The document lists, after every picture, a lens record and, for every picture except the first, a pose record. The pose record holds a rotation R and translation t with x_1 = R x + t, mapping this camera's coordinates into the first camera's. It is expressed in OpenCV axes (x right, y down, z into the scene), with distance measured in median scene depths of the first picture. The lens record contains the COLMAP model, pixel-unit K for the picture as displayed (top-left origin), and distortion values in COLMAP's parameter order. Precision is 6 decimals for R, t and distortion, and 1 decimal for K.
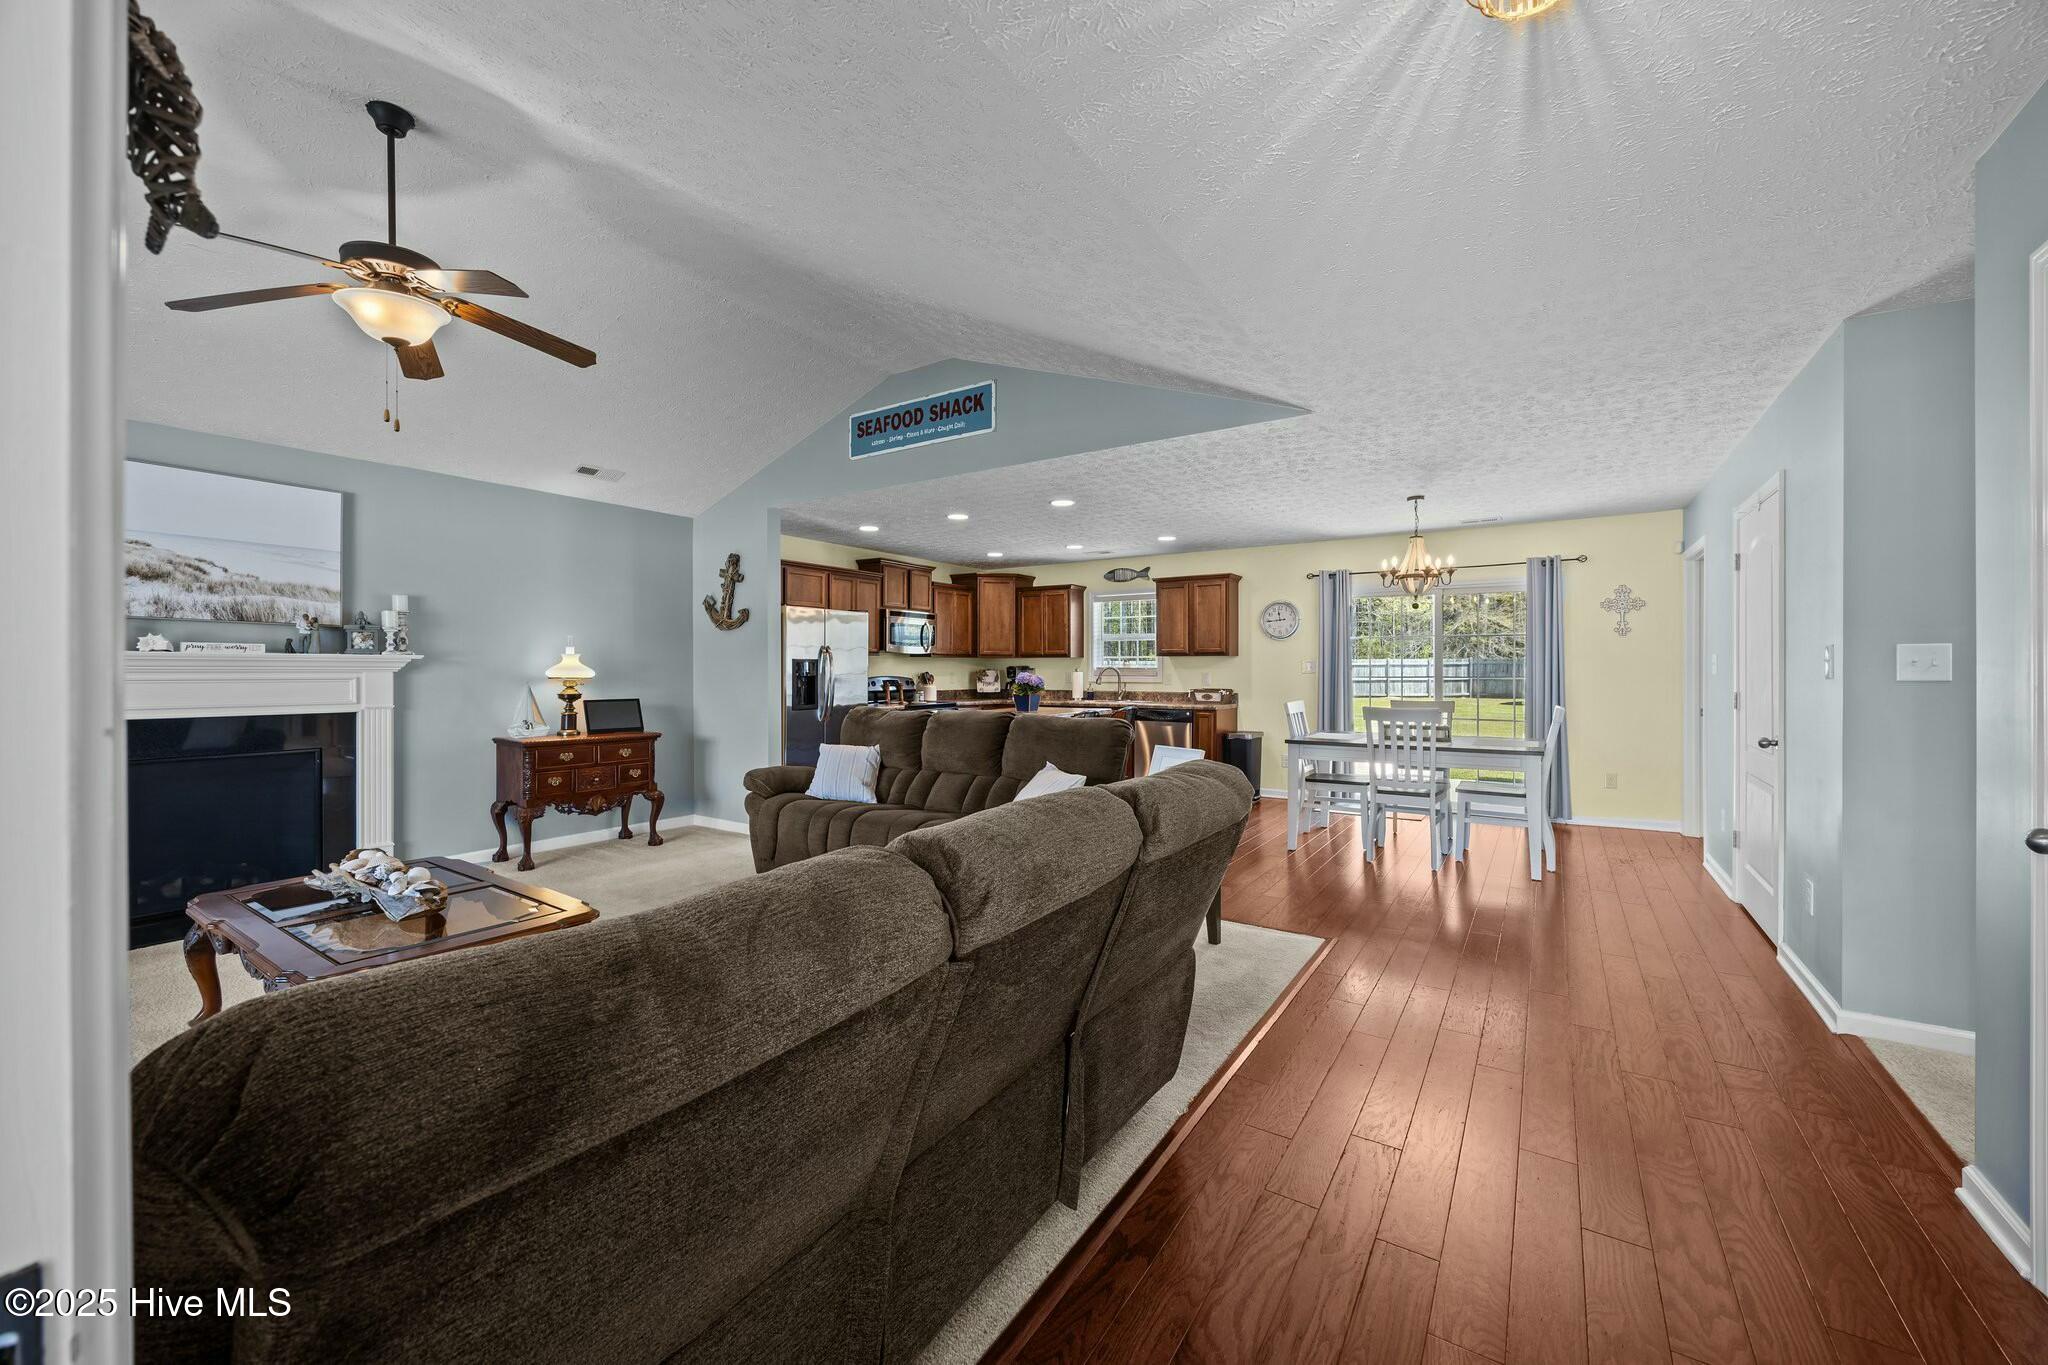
lens RADIAL K [[782.4, 0, 1027.0], [0, 782.4, 675.4], [0, 0, 1]] dist [0.000404, -0.000406]
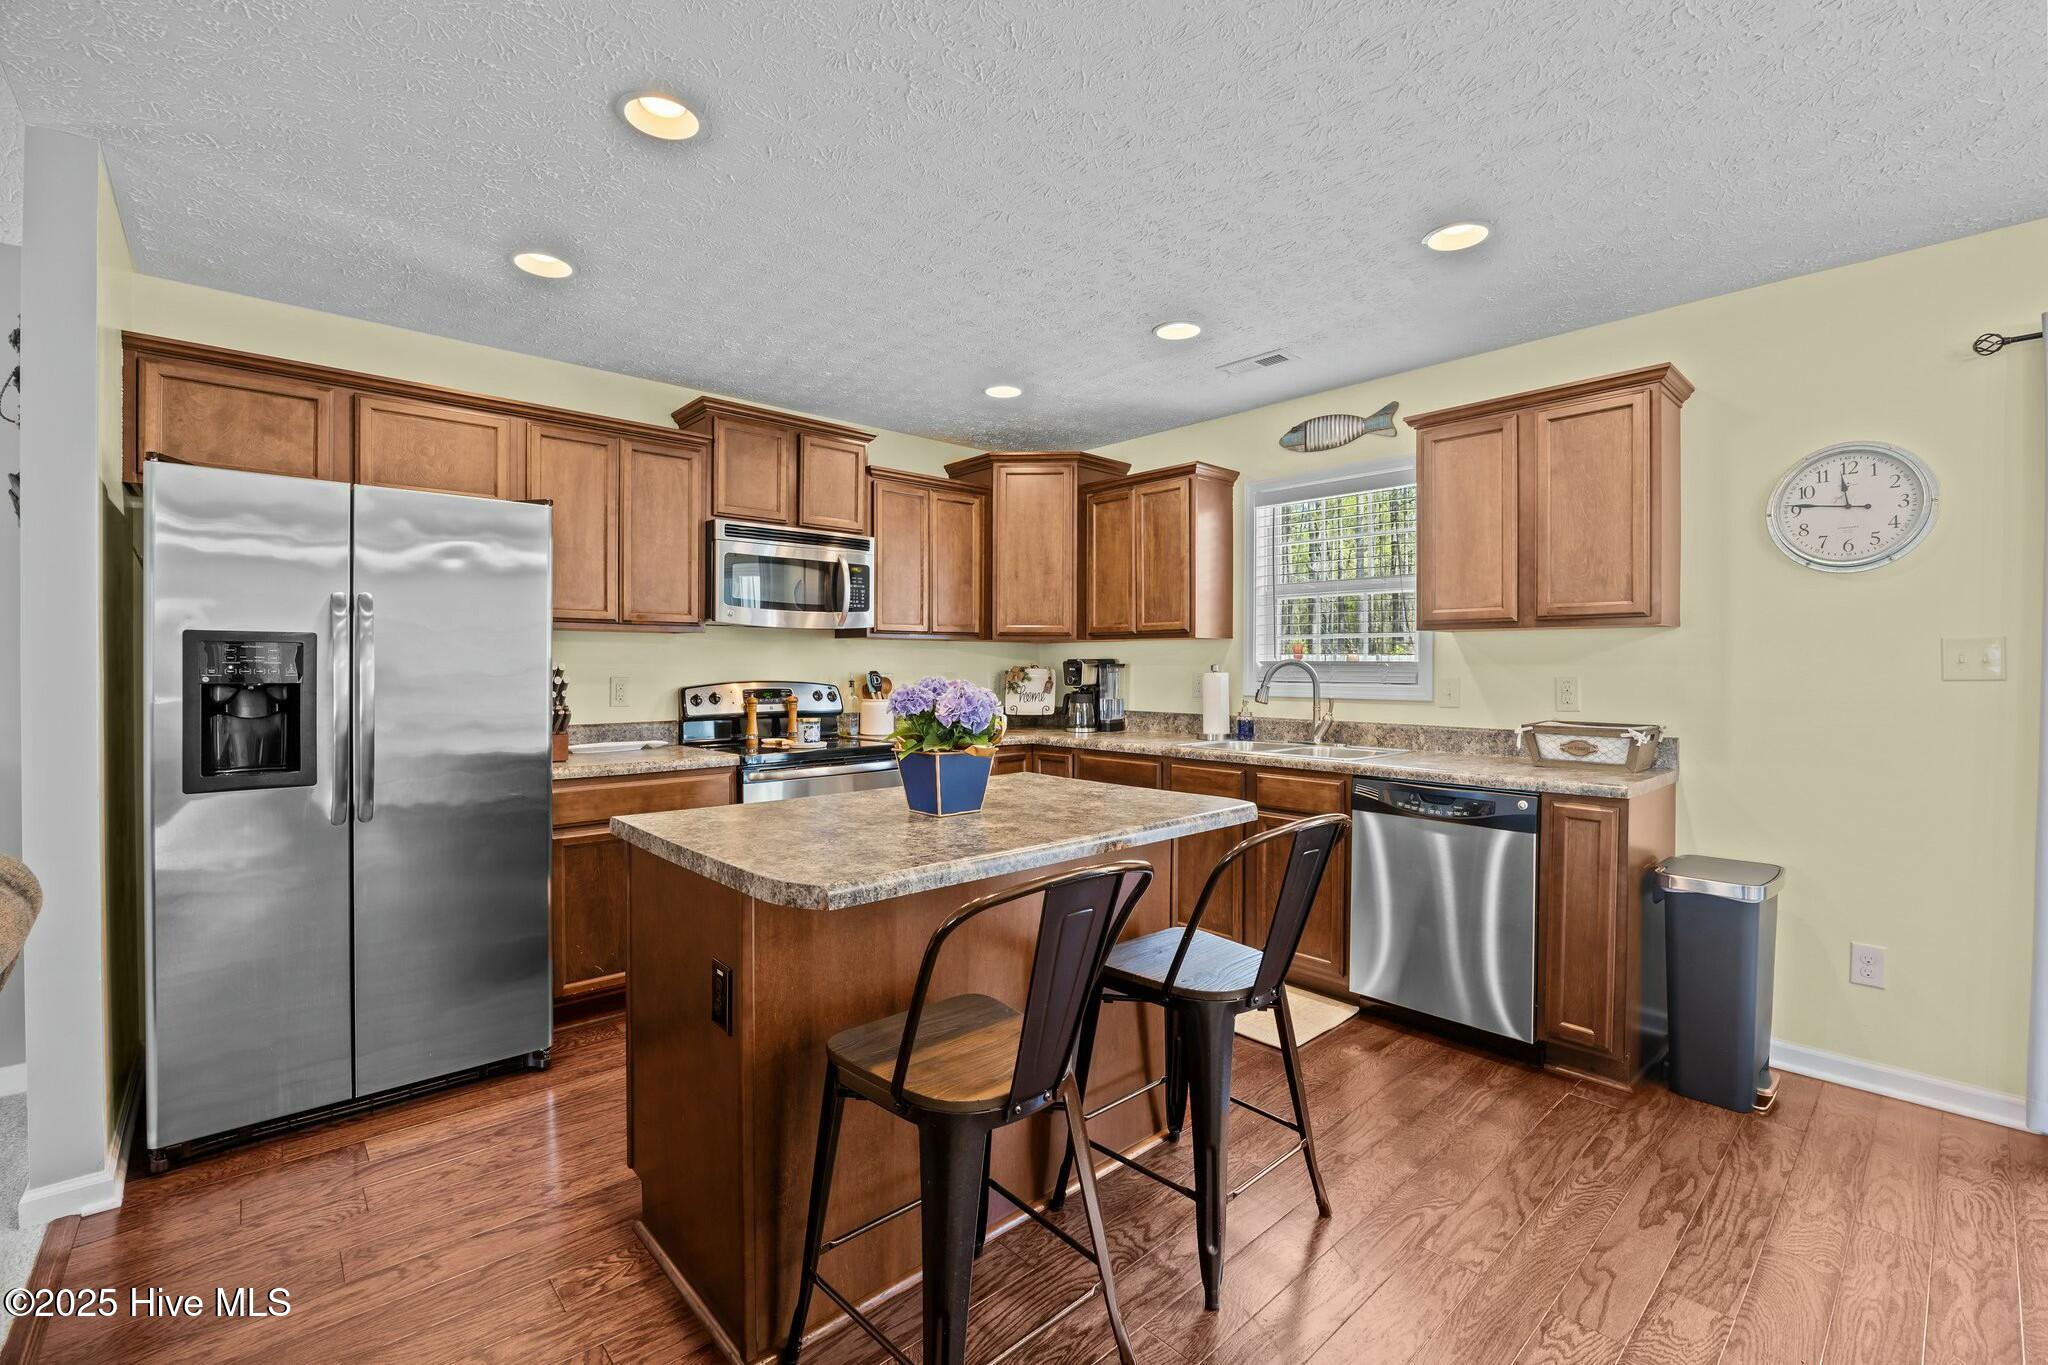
lens RADIAL K [[883.2, 0, 1036.5], [0, 883.2, 674.6], [0, 0, 1]] dist [-0.002779, -0.000002]
pose [[0.972733, 0.003672, -0.231899, 0.127635], [-0.003246, 0.999992, 0.002220, -0.006036], [0.231905, -0.001406, 0.972737, 0.808023]]
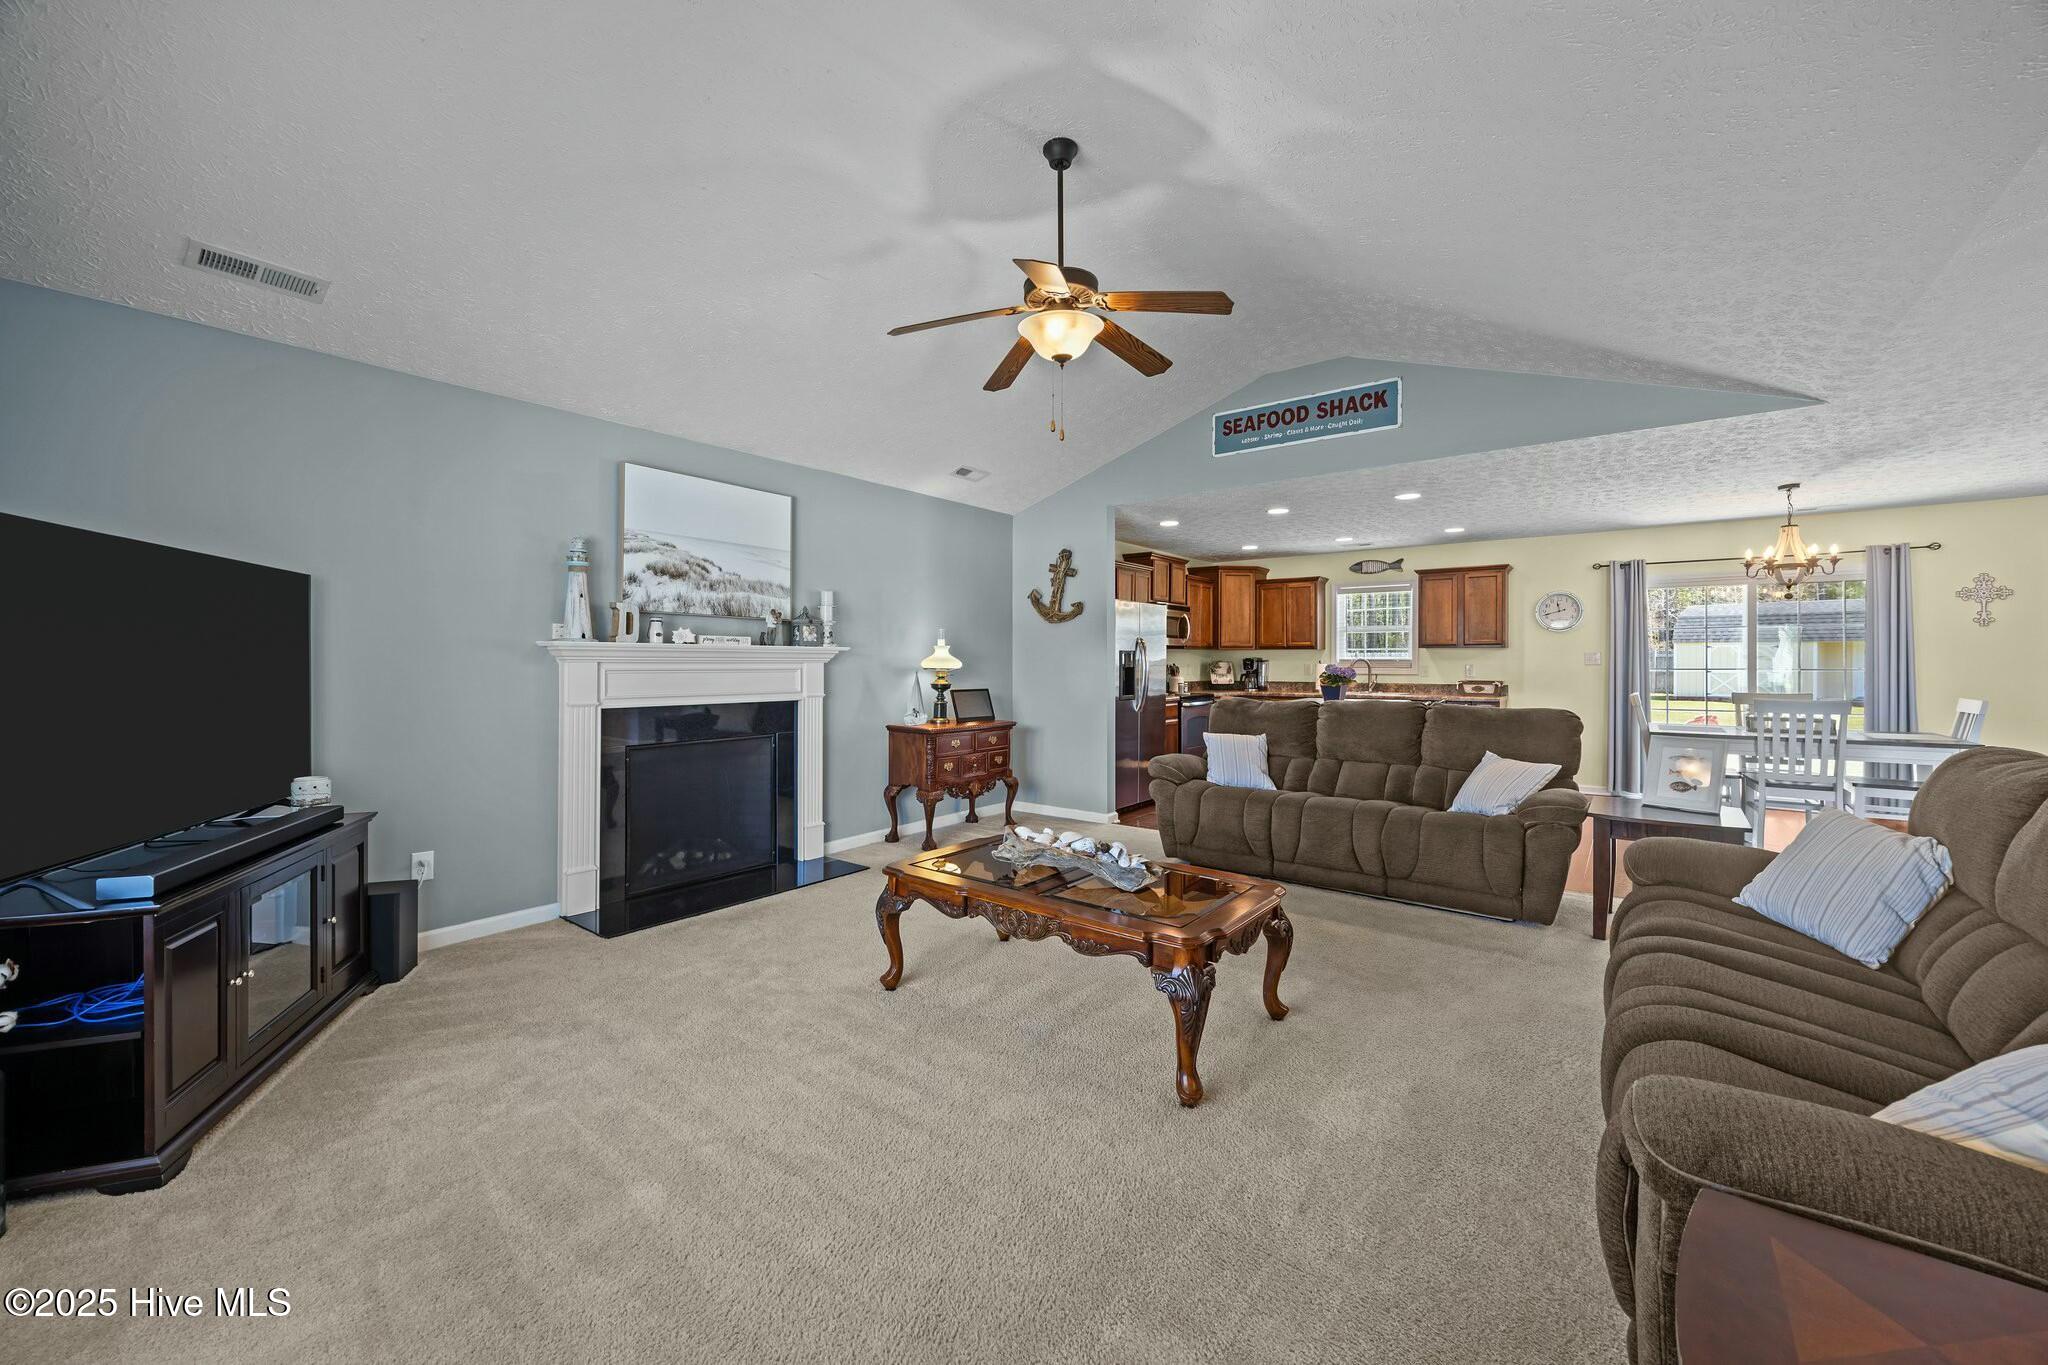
lens RADIAL K [[782.4, 0, 1029.9], [0, 782.4, 668.8], [0, 0, 1]] dist [0.000404, -0.000406]
pose [[0.997798, 0.000438, -0.066328, -0.381811], [-0.000381, 1.000000, 0.000875, 0.002215], [0.066329, -0.000847, 0.997797, -0.042863]]
